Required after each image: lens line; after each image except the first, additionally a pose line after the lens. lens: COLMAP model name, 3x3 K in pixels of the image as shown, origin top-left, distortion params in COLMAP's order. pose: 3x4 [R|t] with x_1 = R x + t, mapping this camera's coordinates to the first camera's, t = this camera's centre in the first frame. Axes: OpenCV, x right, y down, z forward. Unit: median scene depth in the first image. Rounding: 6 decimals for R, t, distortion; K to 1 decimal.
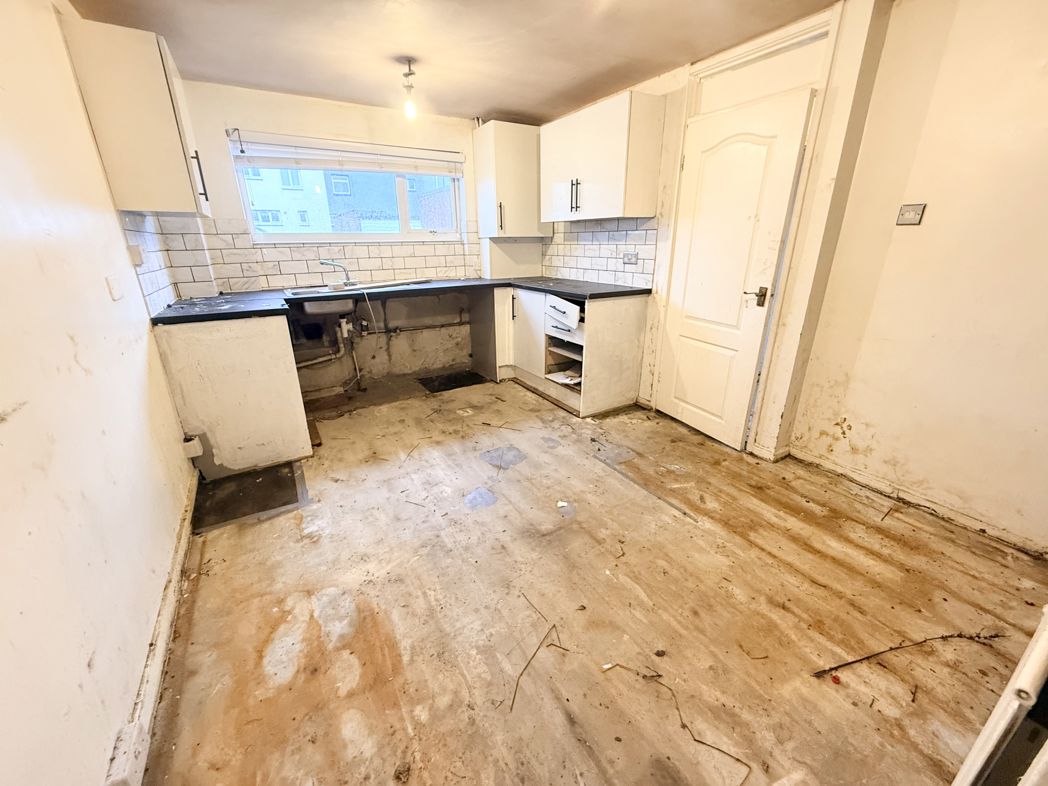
lens RADIAL K [[416.9, 0, 522.0], [0, 416.9, 391.6], [0, 0, 1]] dist [-0.000380, 0.000082]
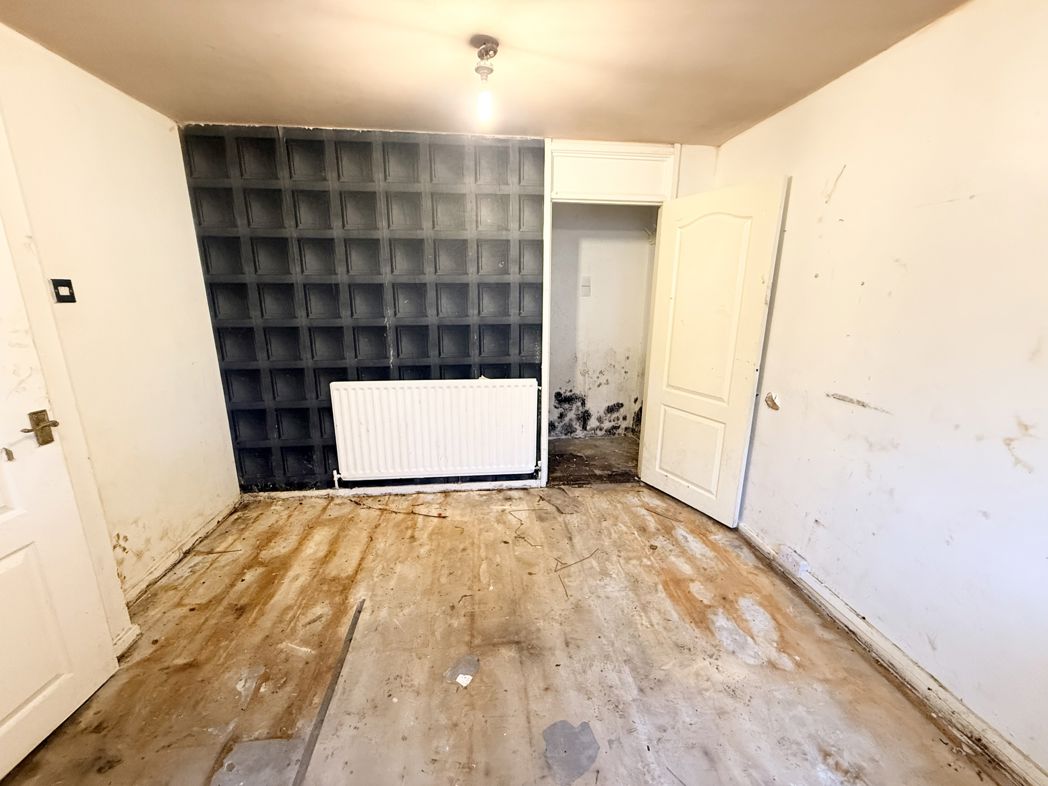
lens RADIAL K [[416.9, 0, 521.1], [0, 416.9, 391.5], [0, 0, 1]] dist [-0.000380, 0.000082]
pose [[-0.906796, -0.097767, 0.410076, -0.246713], [0.146307, 0.839293, 0.523623, -0.524929], [-0.395367, 0.534816, -0.746764, 1.287376]]
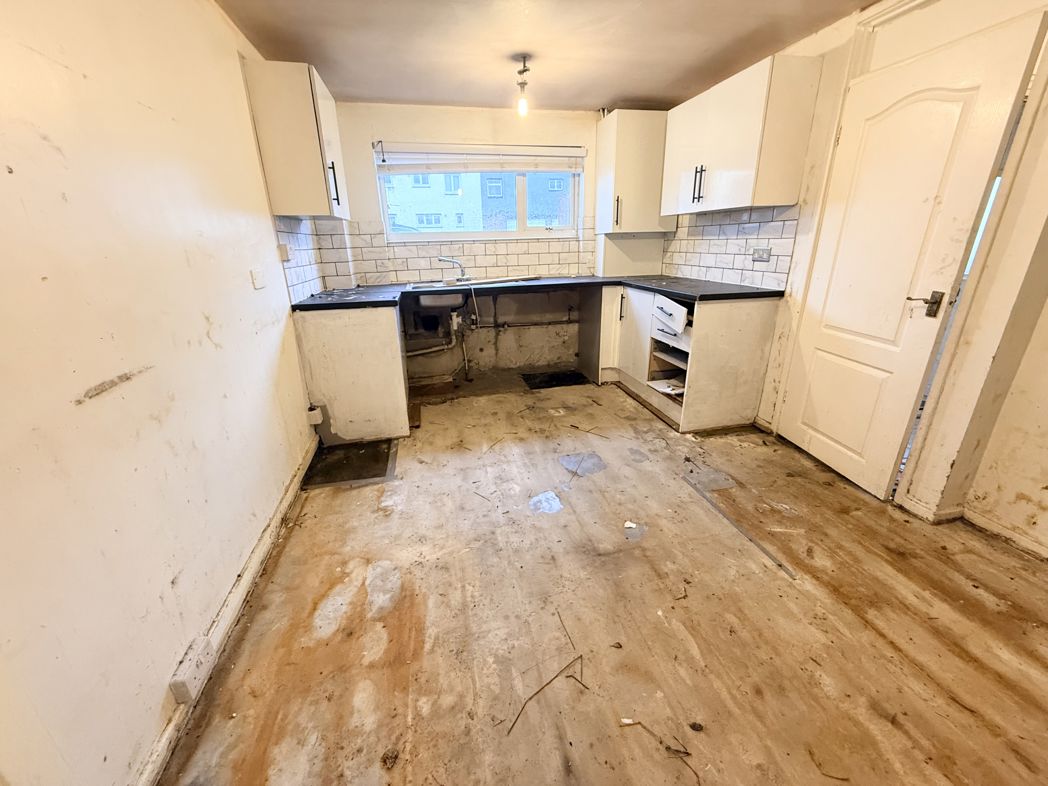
lens RADIAL K [[416.9, 0, 521.8], [0, 416.9, 391.6], [0, 0, 1]] dist [-0.000380, 0.000082]
pose [[0.947688, 0.097173, -0.304047, 0.126417], [-0.095911, 0.995206, 0.019122, -0.014462], [0.304448, 0.011040, 0.952465, 0.061506]]
